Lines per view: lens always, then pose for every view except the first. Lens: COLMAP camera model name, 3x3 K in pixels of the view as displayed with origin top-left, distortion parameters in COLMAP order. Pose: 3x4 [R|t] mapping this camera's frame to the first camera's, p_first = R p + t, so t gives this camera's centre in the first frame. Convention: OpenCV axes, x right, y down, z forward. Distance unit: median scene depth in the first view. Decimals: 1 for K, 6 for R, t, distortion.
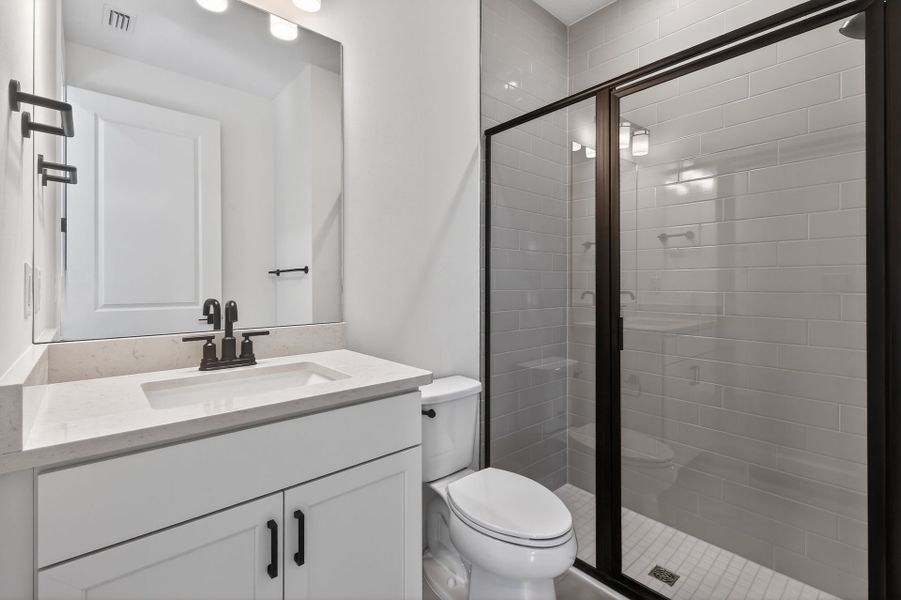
lens RADIAL K [[414.5, 0, 450.1], [0, 414.5, 296.9], [0, 0, 1]] dist [0.000932, -0.001968]
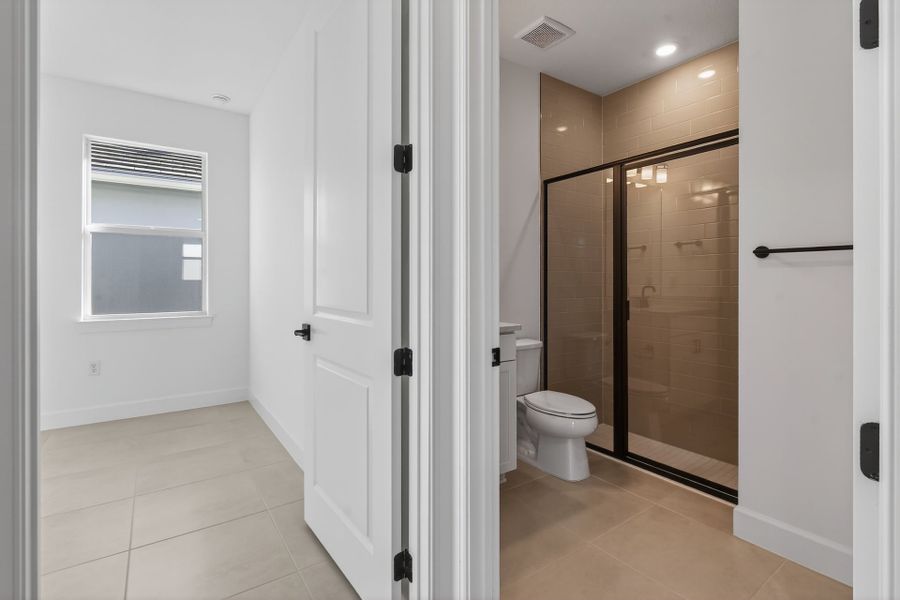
lens RADIAL K [[414.0, 0, 444.8], [0, 414.0, 295.5], [0, 0, 1]] dist [0.000932, -0.001968]
pose [[0.992543, 0.001595, -0.121887, -0.102588], [-0.001357, 0.999997, 0.002039, 0.025790], [0.121890, -0.001859, 0.992542, -0.634399]]
